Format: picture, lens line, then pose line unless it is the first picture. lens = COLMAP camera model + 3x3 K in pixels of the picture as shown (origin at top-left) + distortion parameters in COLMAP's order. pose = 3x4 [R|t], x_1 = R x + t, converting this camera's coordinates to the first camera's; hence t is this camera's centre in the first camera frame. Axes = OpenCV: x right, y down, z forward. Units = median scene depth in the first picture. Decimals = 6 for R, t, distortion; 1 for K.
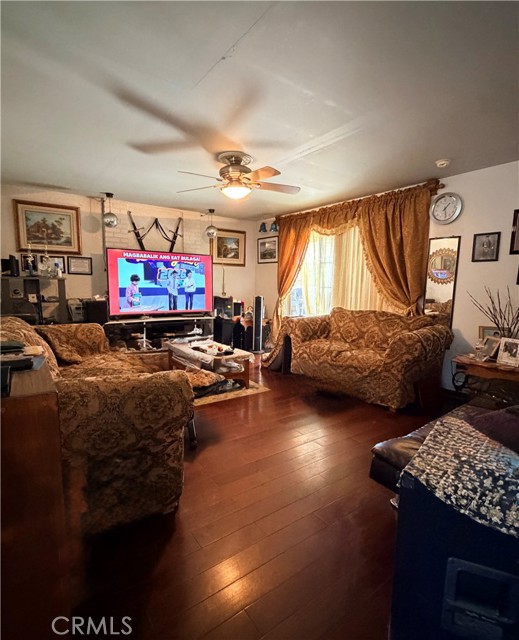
lens RADIAL K [[335.4, 0, 259.0], [0, 335.4, 322.4], [0, 0, 1]] dist [0.001406, 0.000300]
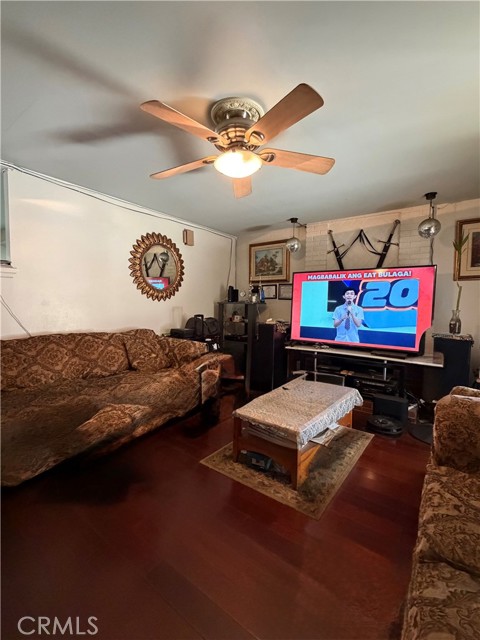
lens RADIAL K [[288.2, 0, 240.3], [0, 288.2, 319.5], [0, 0, 1]] dist [-0.002525, -0.000010]
pose [[0.297606, 0.041555, -0.953784, 0.302240], [-0.120746, 0.992668, 0.005573, -0.062871], [0.947022, 0.113507, 0.300442, 0.556997]]
